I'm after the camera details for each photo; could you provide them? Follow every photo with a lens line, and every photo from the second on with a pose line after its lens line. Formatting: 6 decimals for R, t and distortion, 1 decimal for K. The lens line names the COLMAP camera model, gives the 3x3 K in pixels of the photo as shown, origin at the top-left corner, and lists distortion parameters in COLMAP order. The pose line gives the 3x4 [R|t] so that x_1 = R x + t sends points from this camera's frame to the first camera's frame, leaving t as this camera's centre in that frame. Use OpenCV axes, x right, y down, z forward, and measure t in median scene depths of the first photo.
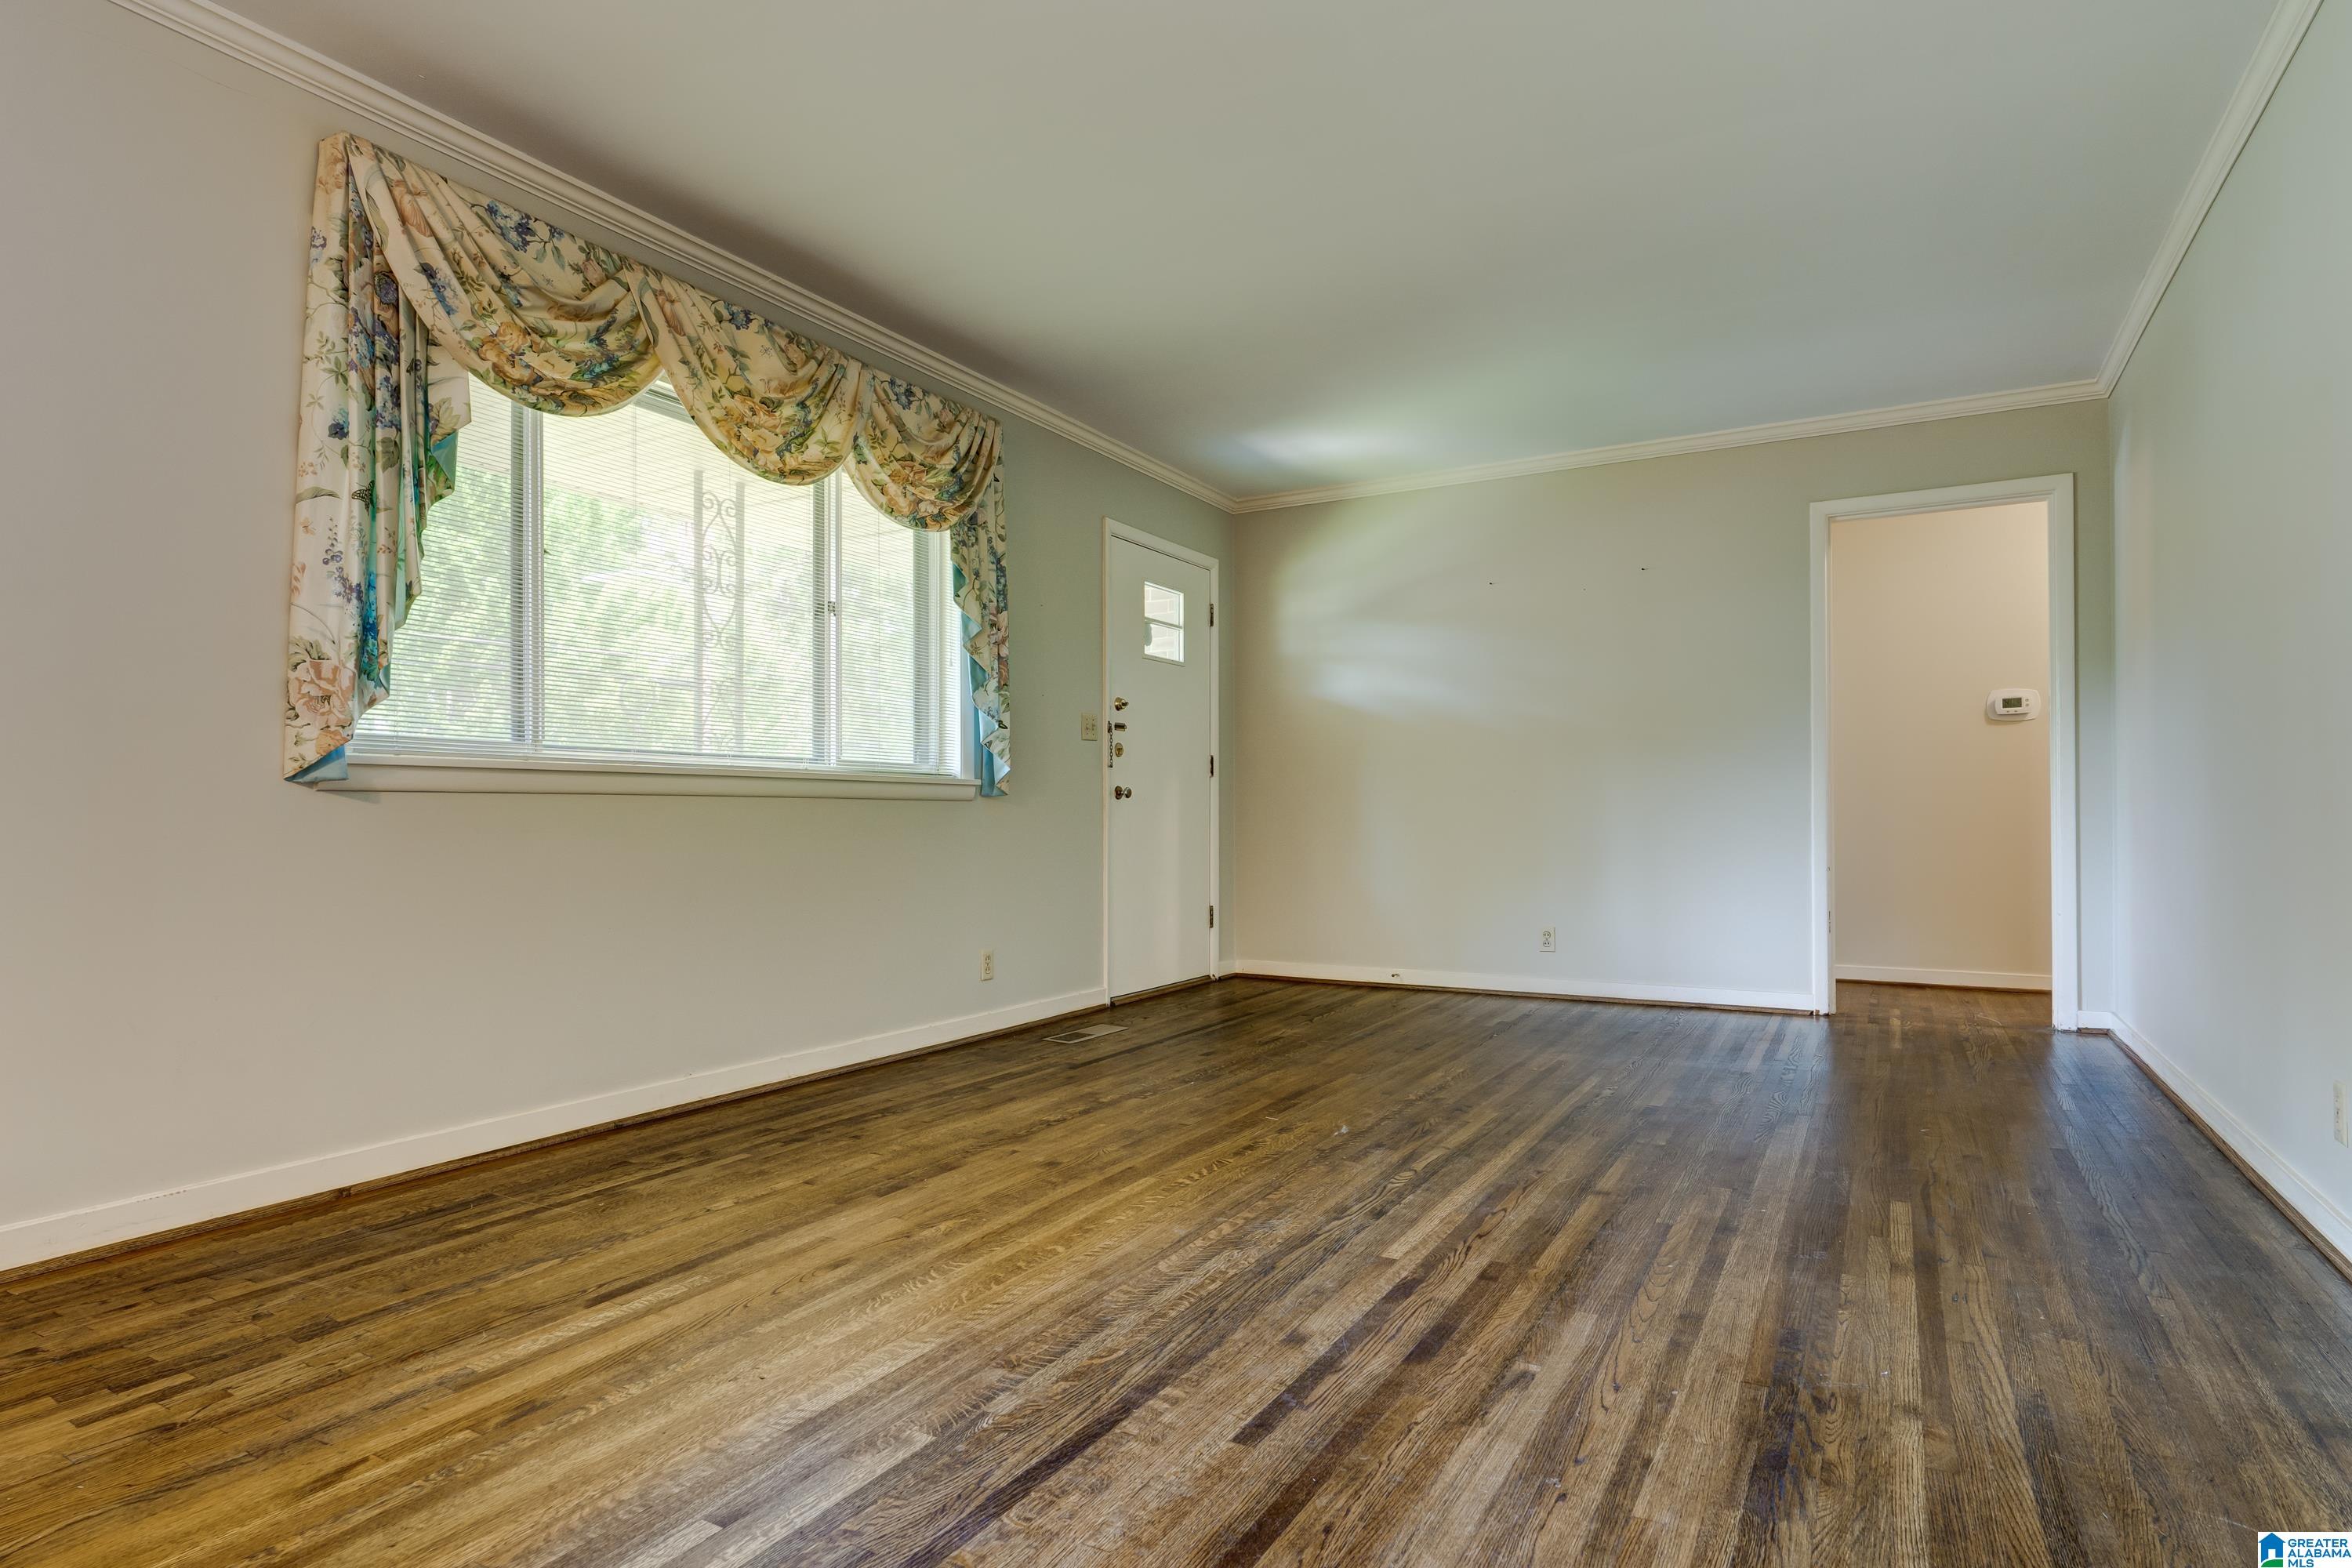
lens RADIAL K [[1265.5, 0, 1170.7], [0, 1265.5, 819.2], [0, 0, 1]] dist [-0.000365, 0.001812]
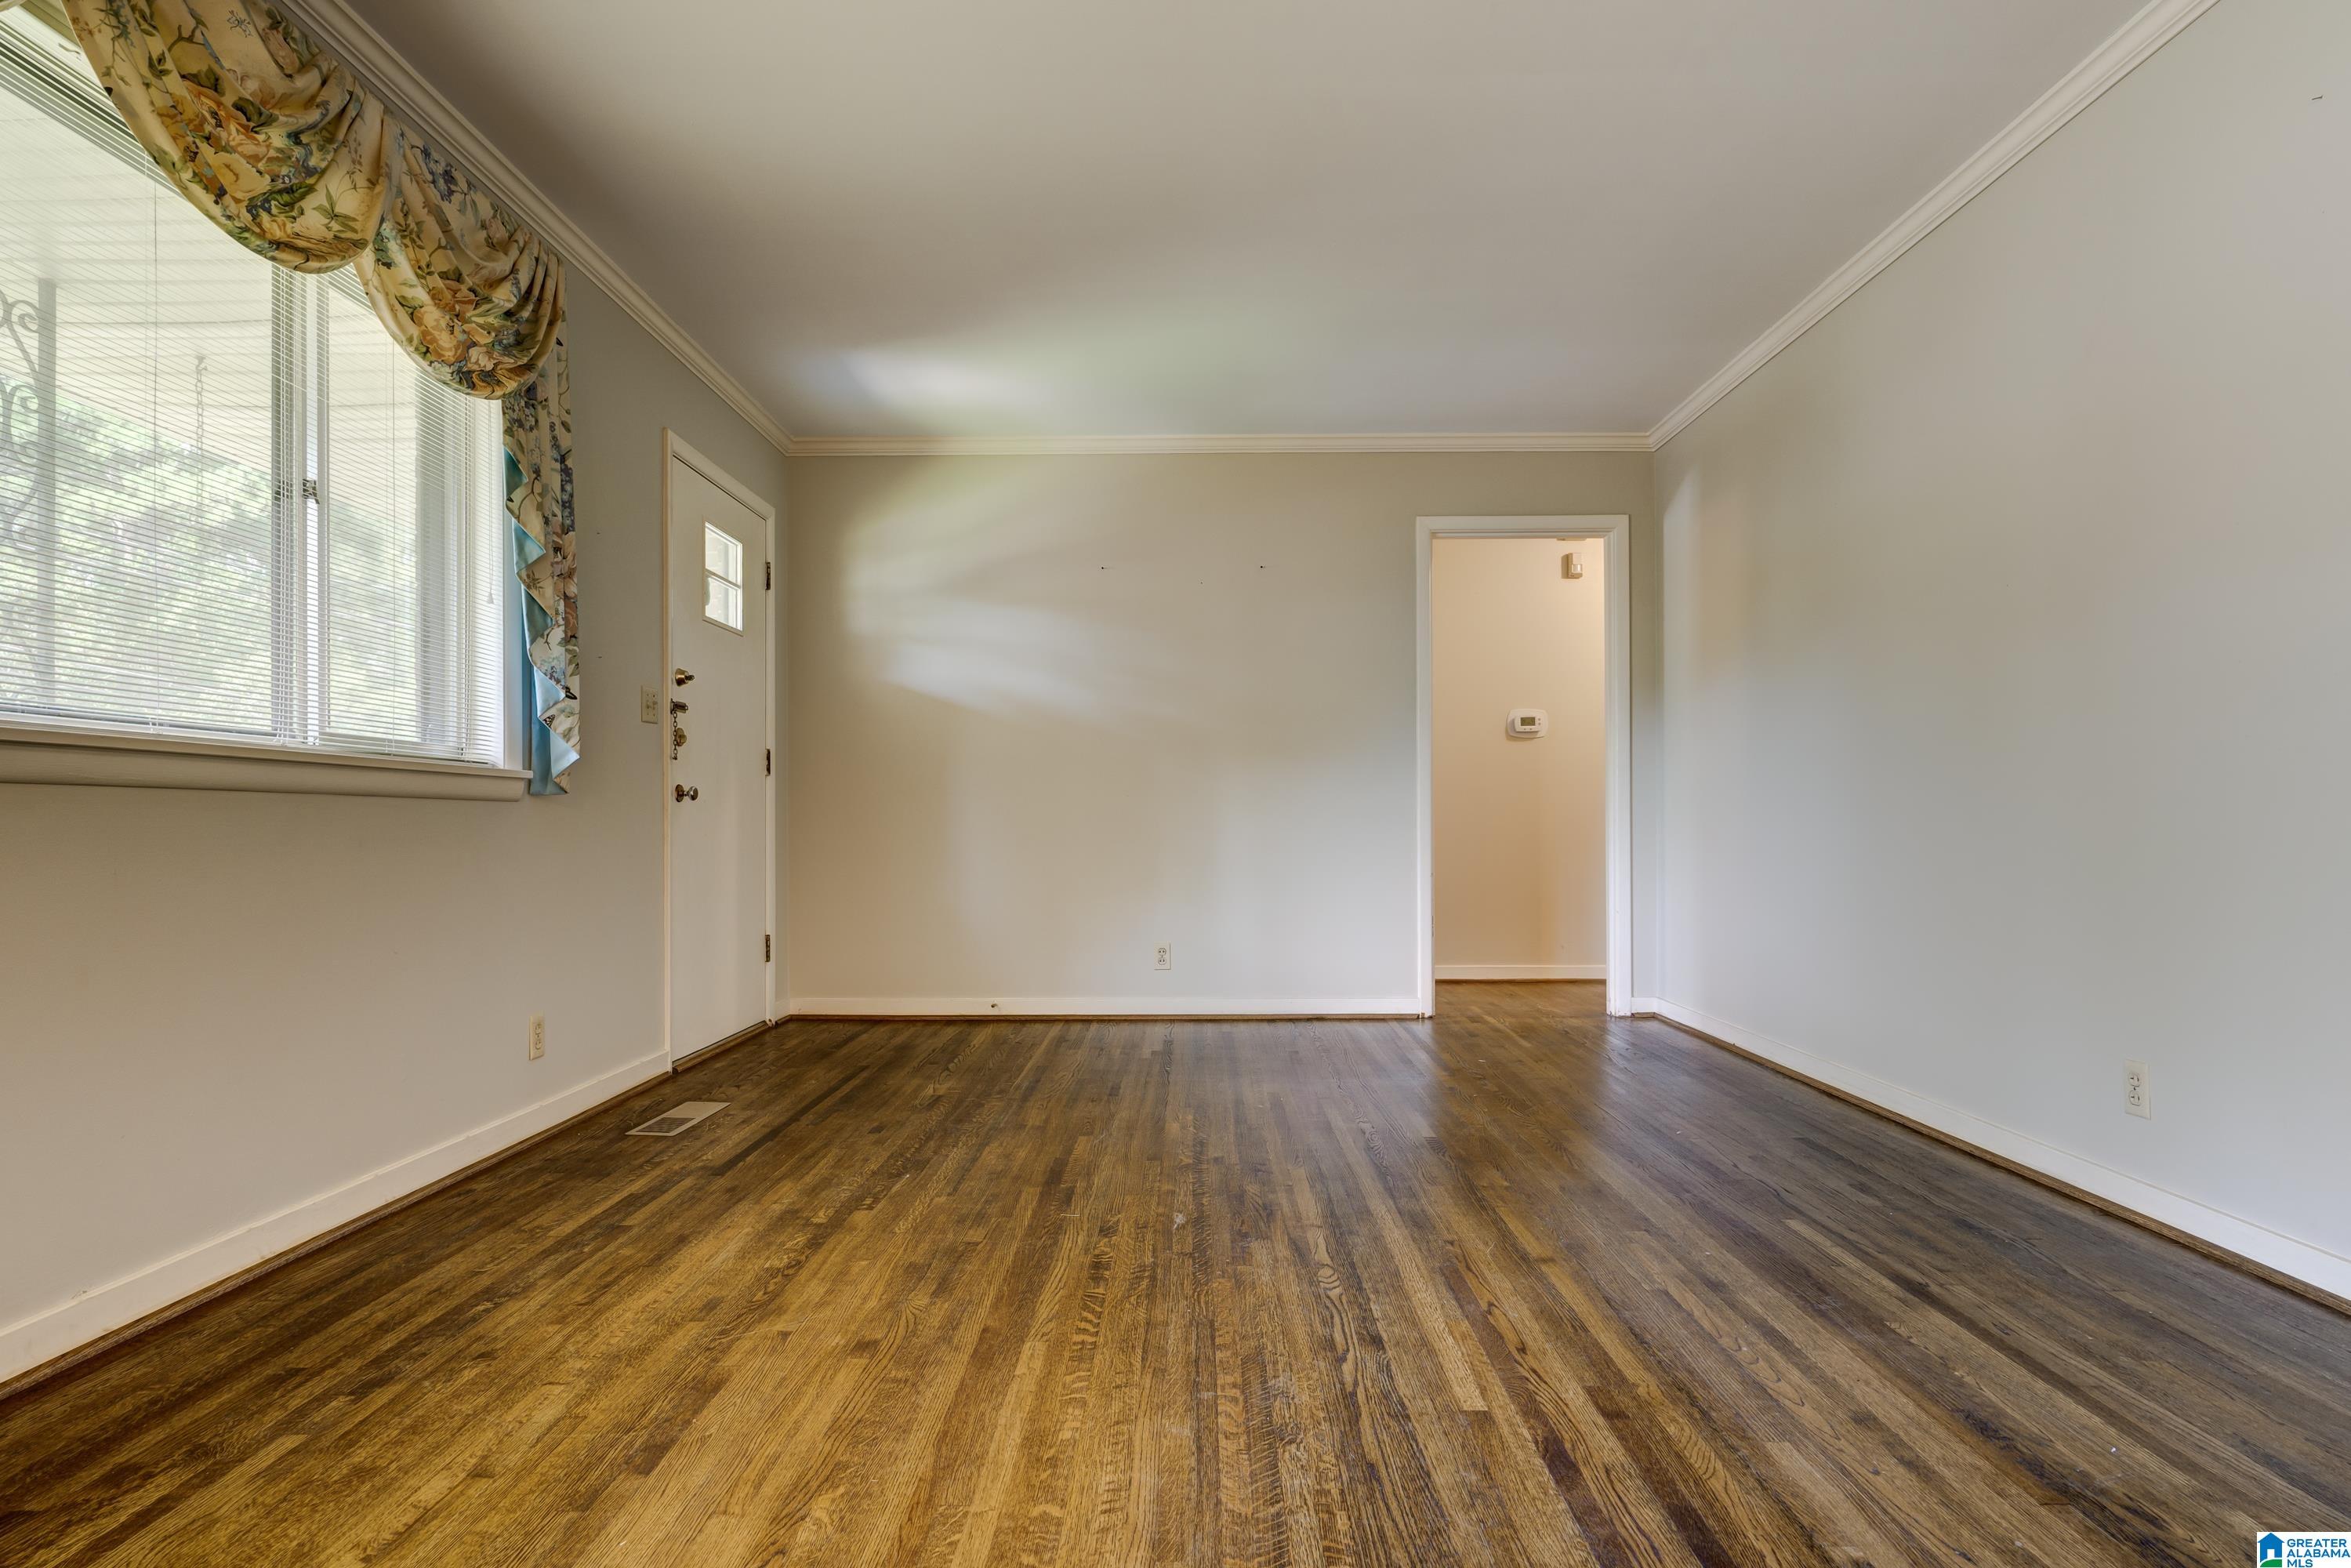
lens RADIAL K [[1265.1, 0, 1171.8], [0, 1265.1, 827.0], [0, 0, 1]] dist [-0.000365, 0.001812]
pose [[0.874238, -0.001833, 0.485495, -0.210150], [0.002134, 0.999998, -0.000067, 0.000359], [-0.485494, 0.001095, 0.874239, 0.260561]]
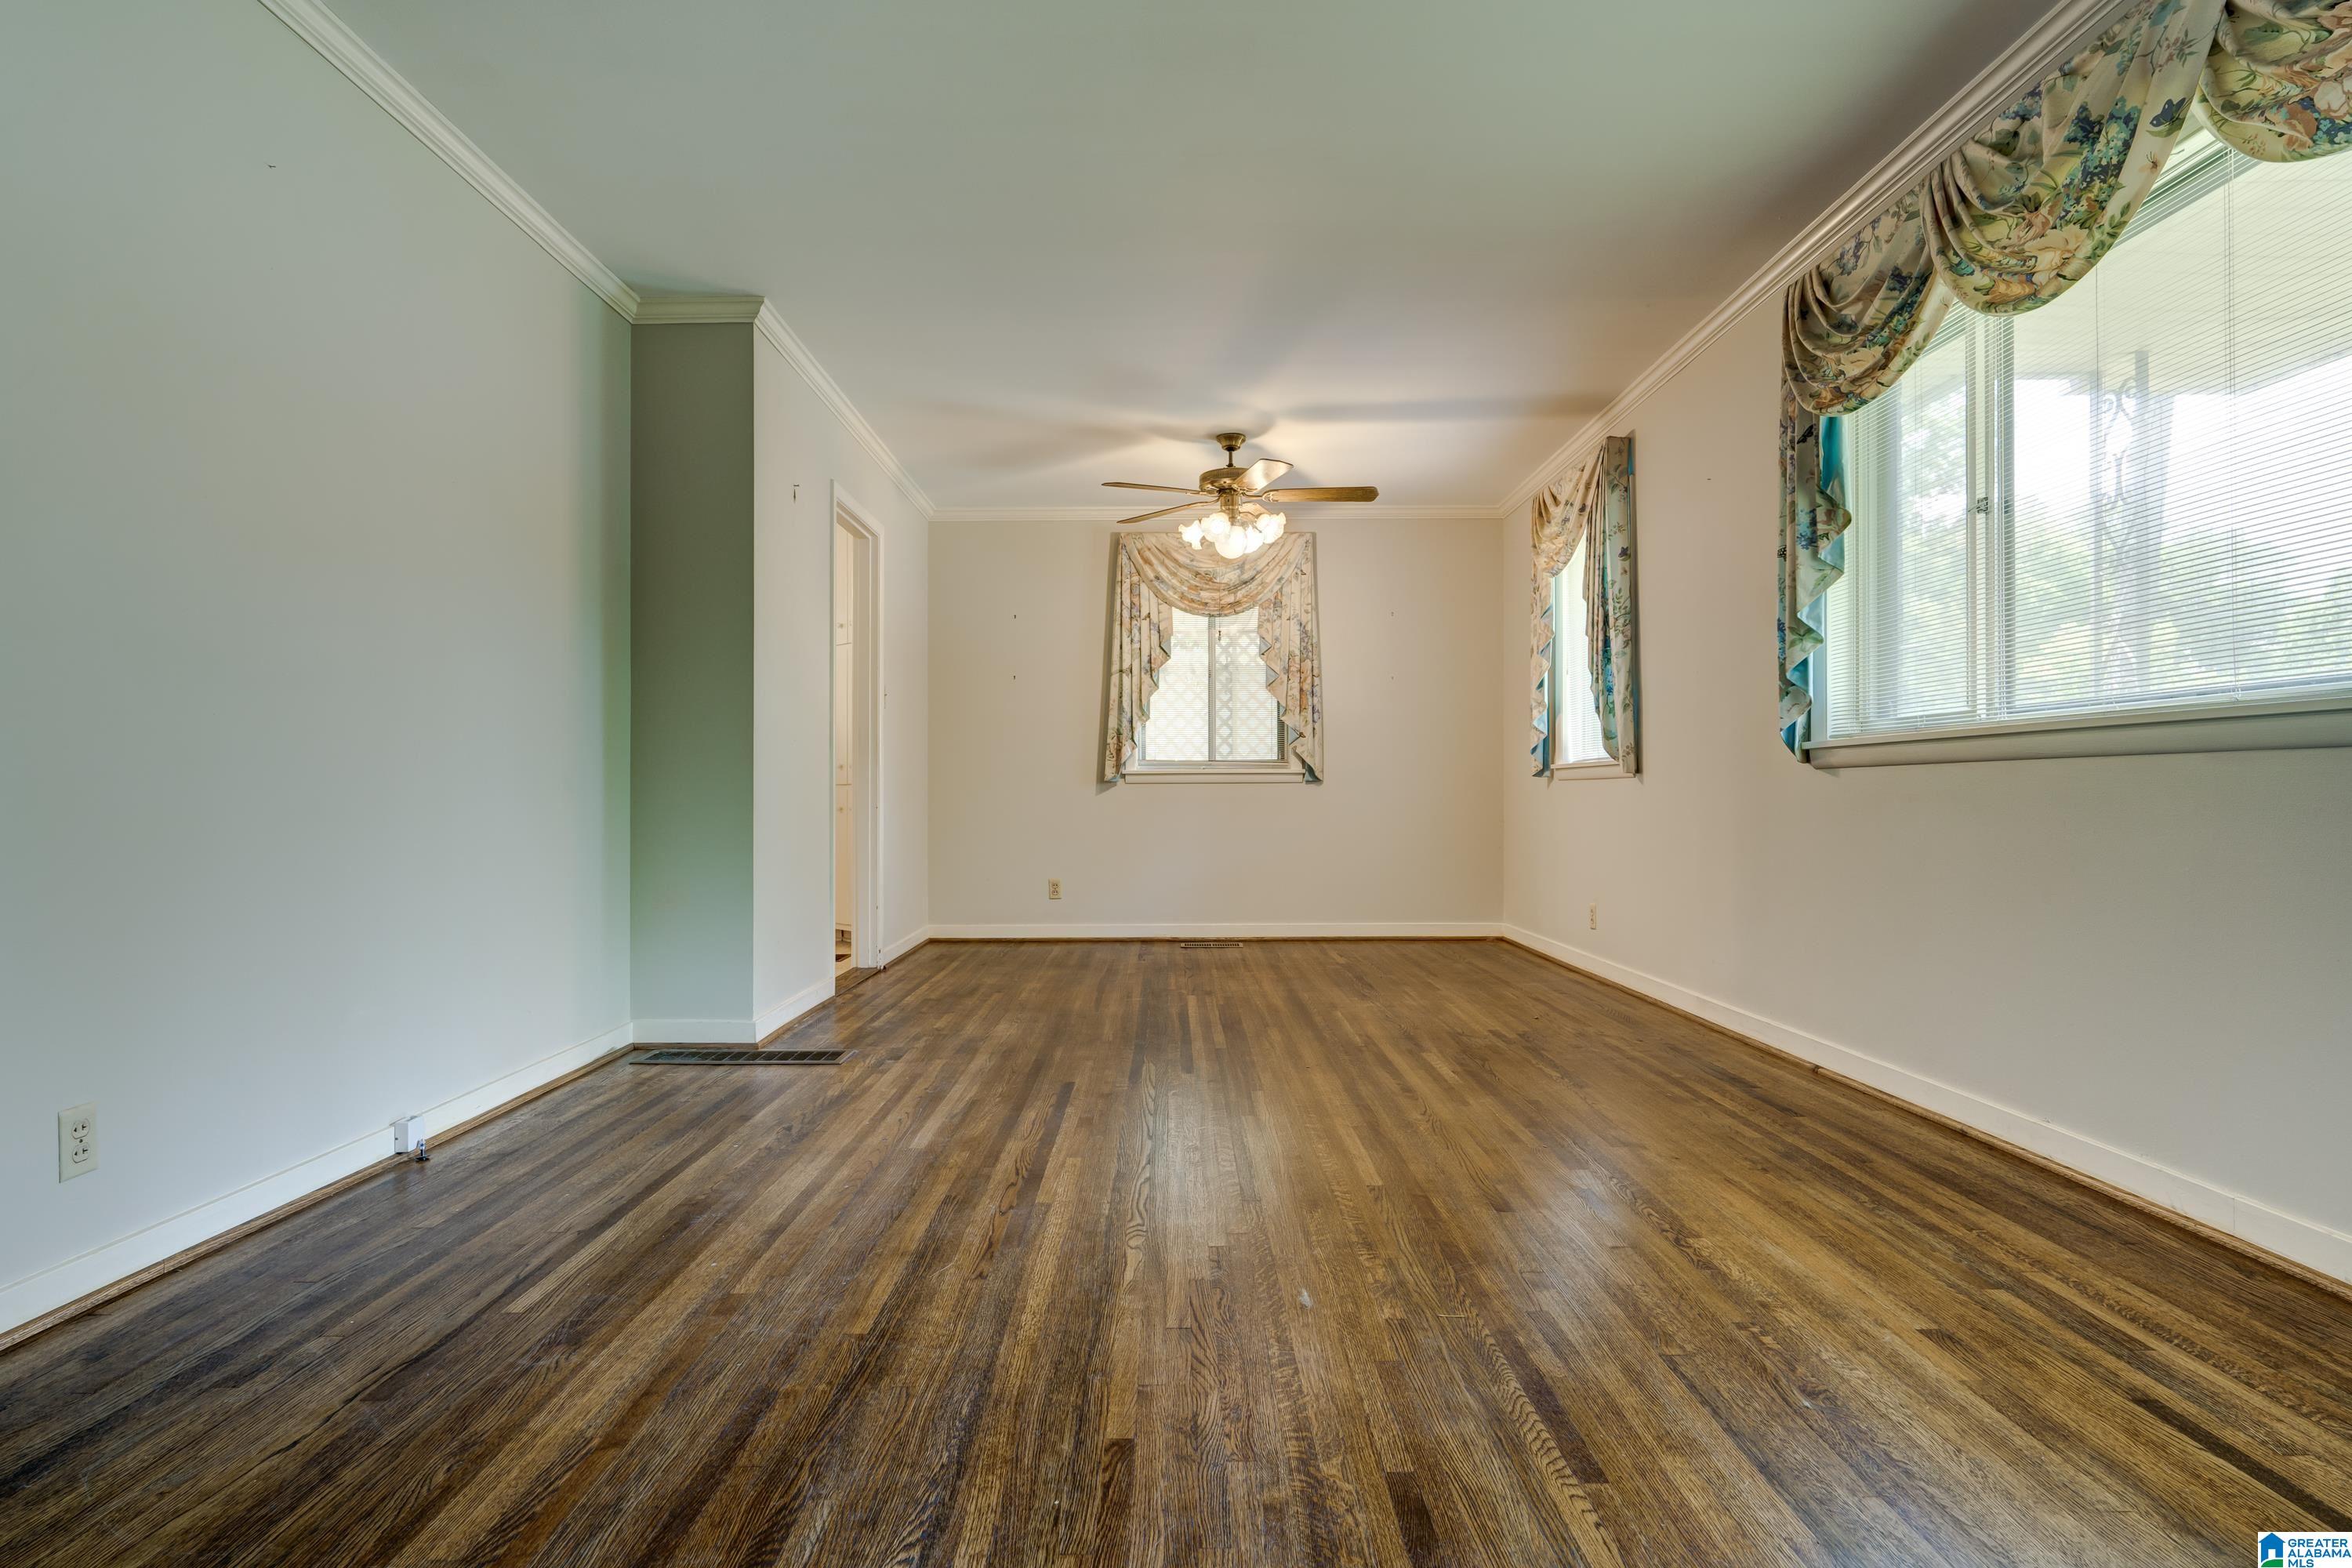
lens RADIAL K [[1217.0, 0, 1161.4], [0, 1217.0, 790.7], [0, 0, 1]] dist [-0.001909, 0.002852]
pose [[-0.869144, 0.005554, -0.494527, 0.407398], [0.006862, 0.999976, -0.000830, -0.001922], [0.494511, -0.004115, -0.869162, 1.240703]]
